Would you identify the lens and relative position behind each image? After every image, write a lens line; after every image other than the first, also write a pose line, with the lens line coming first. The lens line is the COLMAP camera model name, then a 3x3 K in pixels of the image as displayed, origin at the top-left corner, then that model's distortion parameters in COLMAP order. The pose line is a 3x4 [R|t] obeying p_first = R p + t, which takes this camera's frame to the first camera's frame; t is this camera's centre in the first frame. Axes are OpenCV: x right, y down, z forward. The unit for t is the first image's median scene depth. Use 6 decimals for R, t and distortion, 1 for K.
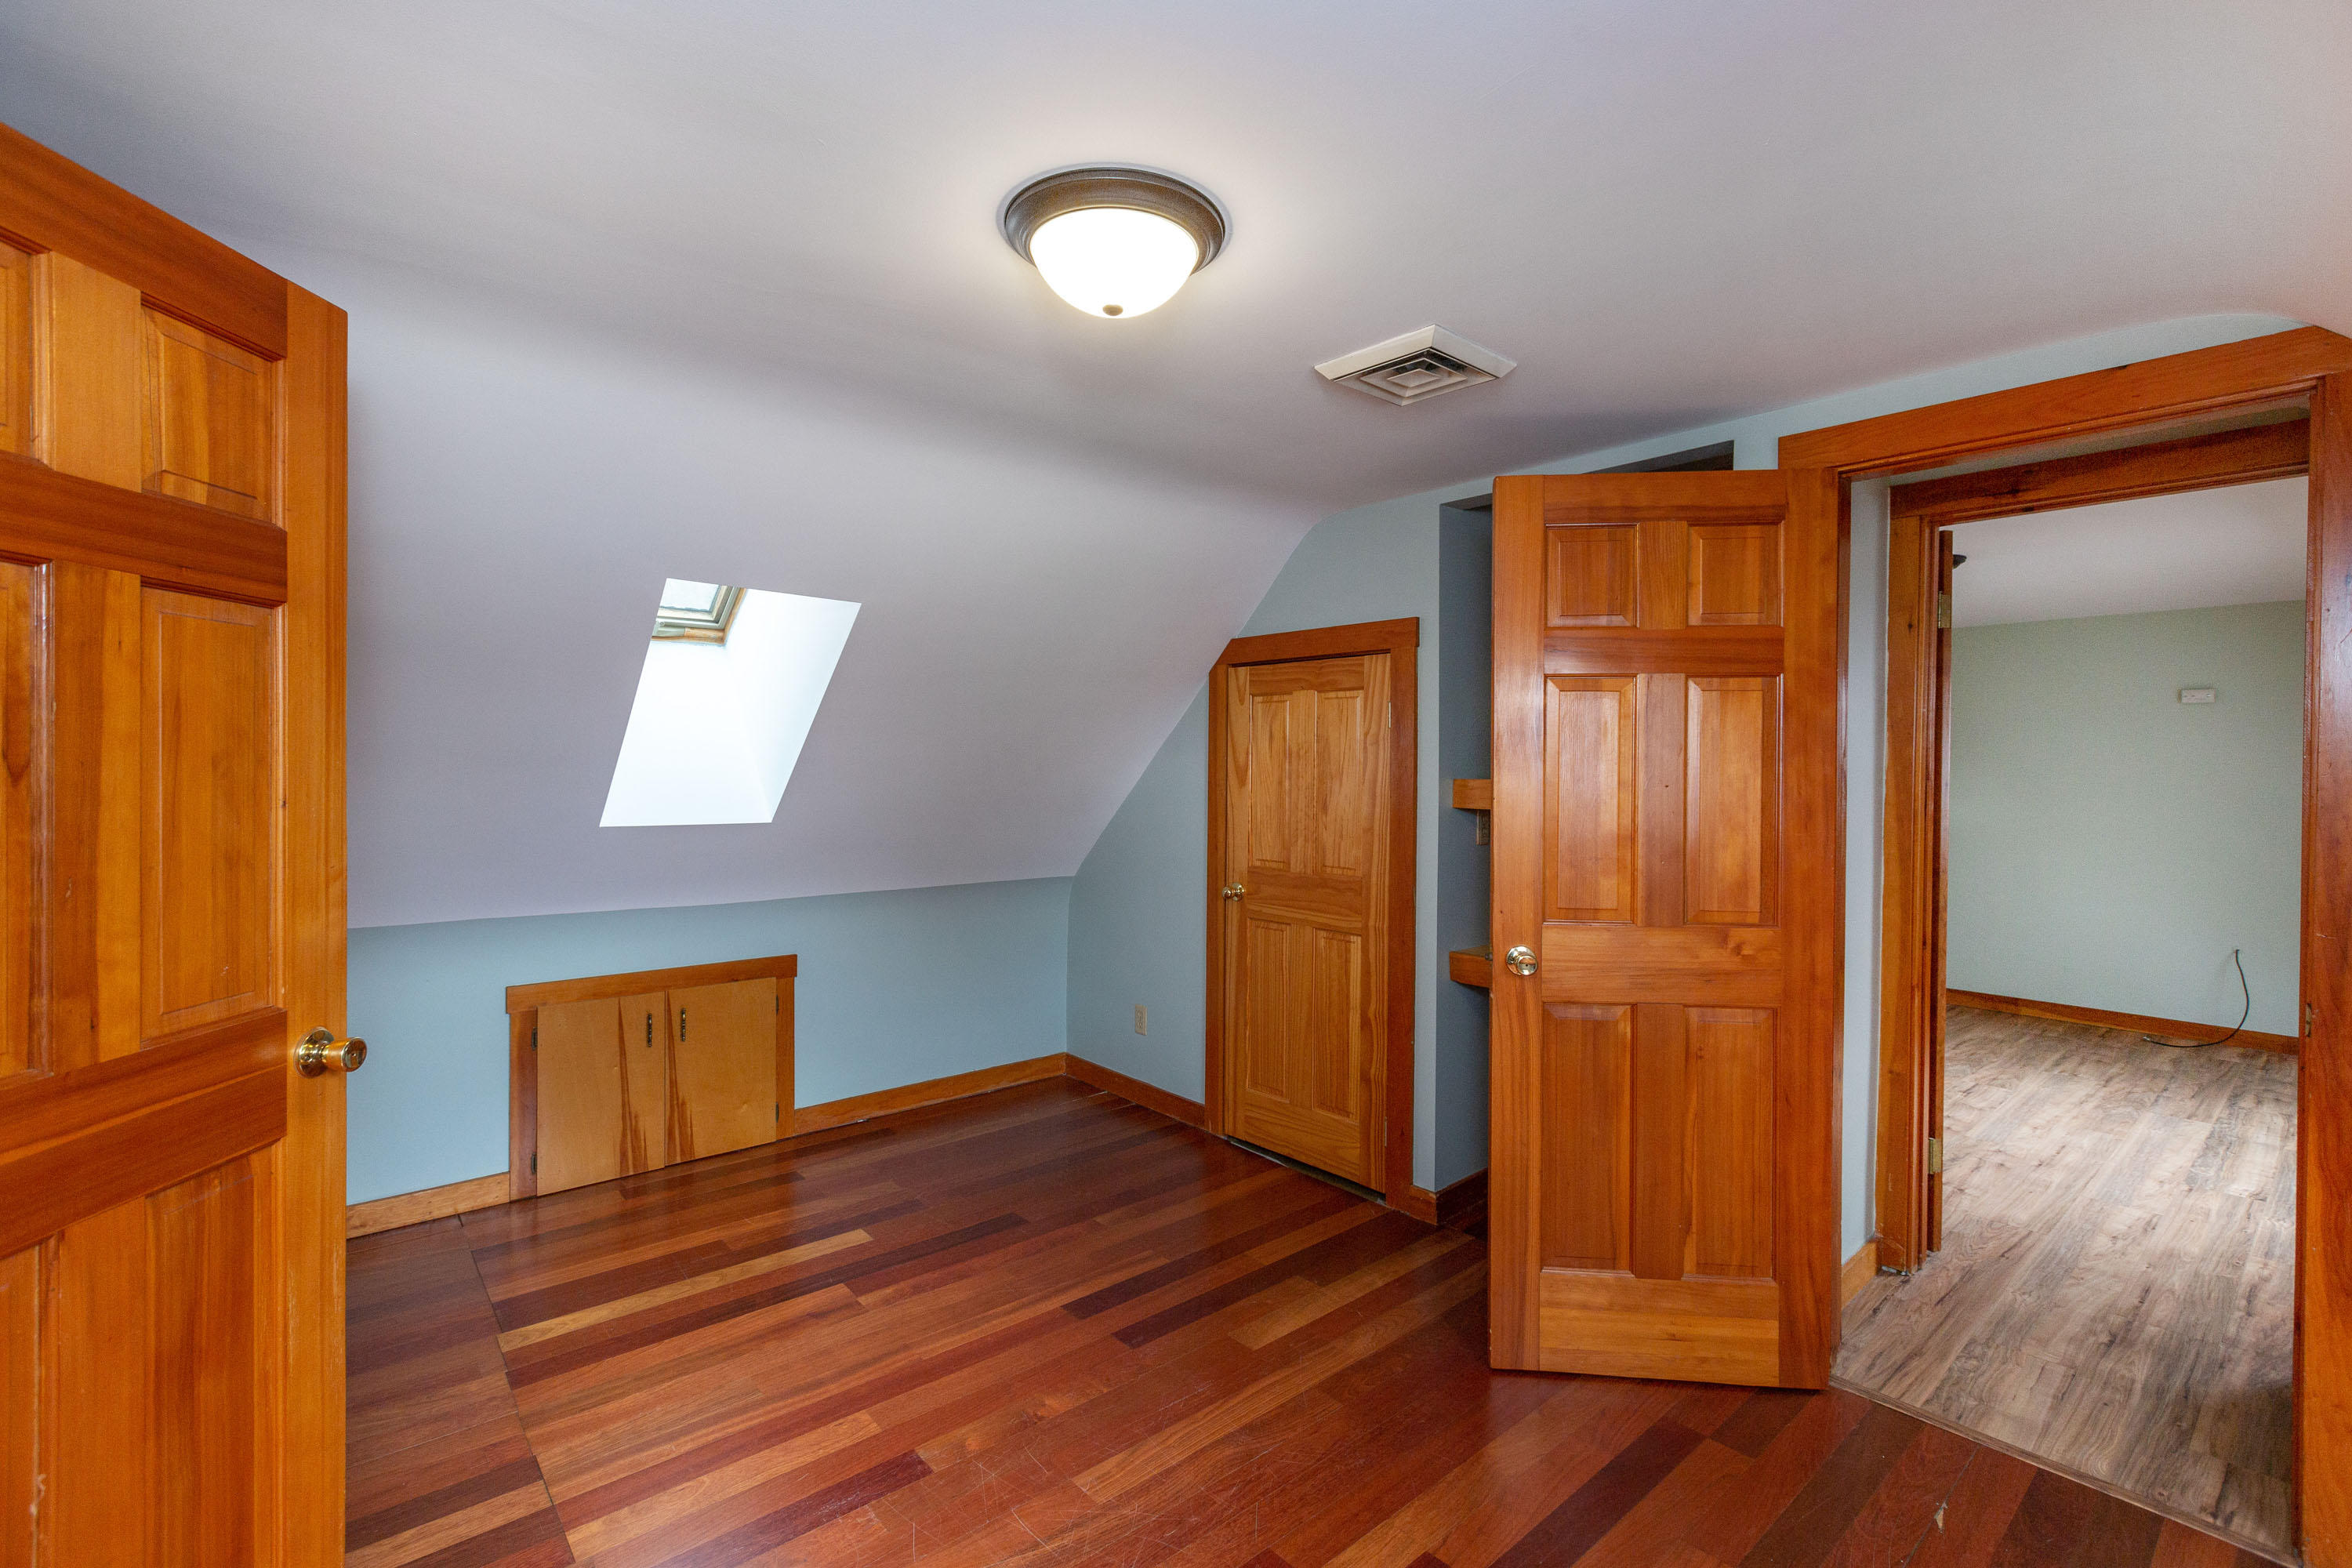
lens RADIAL K [[1066.7, 0, 1178.9], [0, 1066.7, 783.6], [0, 0, 1]] dist [0.003515, 0.000394]
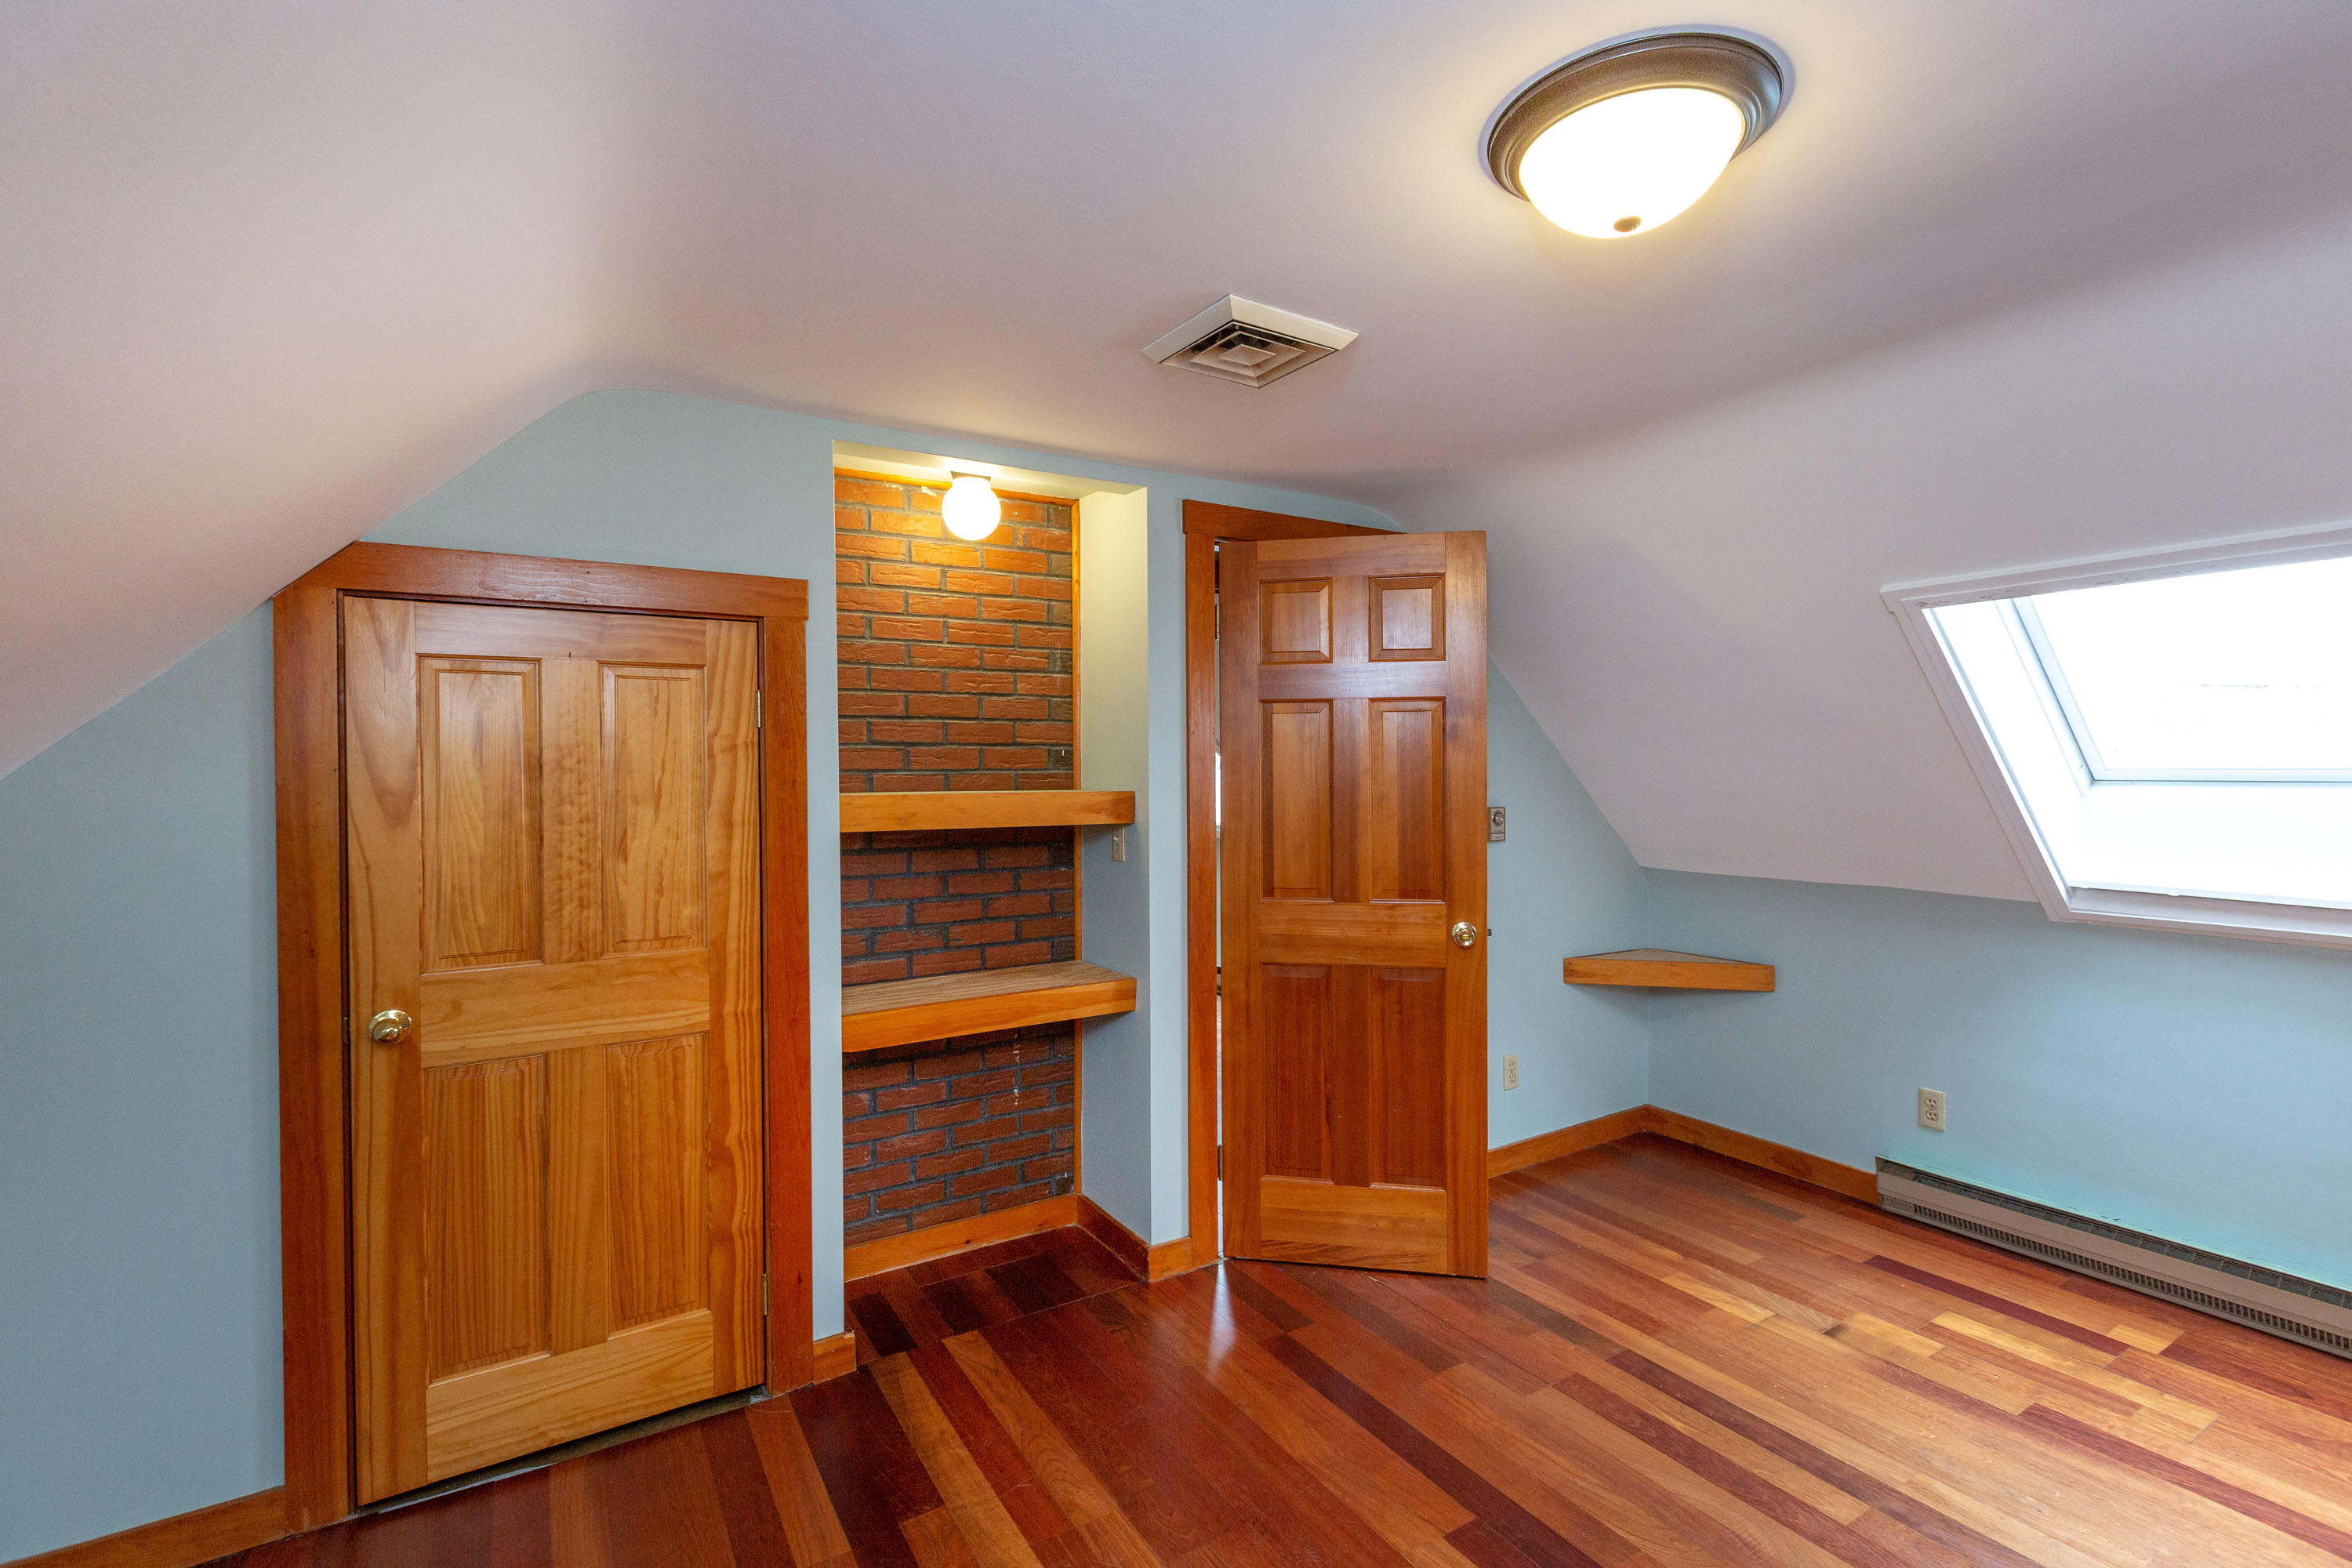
lens RADIAL K [[1066.7, 0, 1182.1], [0, 1066.7, 774.9], [0, 0, 1]] dist [0.003515, 0.000394]
pose [[0.146457, -0.010400, 0.989162, -0.441950], [0.025391, 0.999655, 0.006751, -0.017567], [-0.988891, 0.024127, 0.146671, 0.576649]]
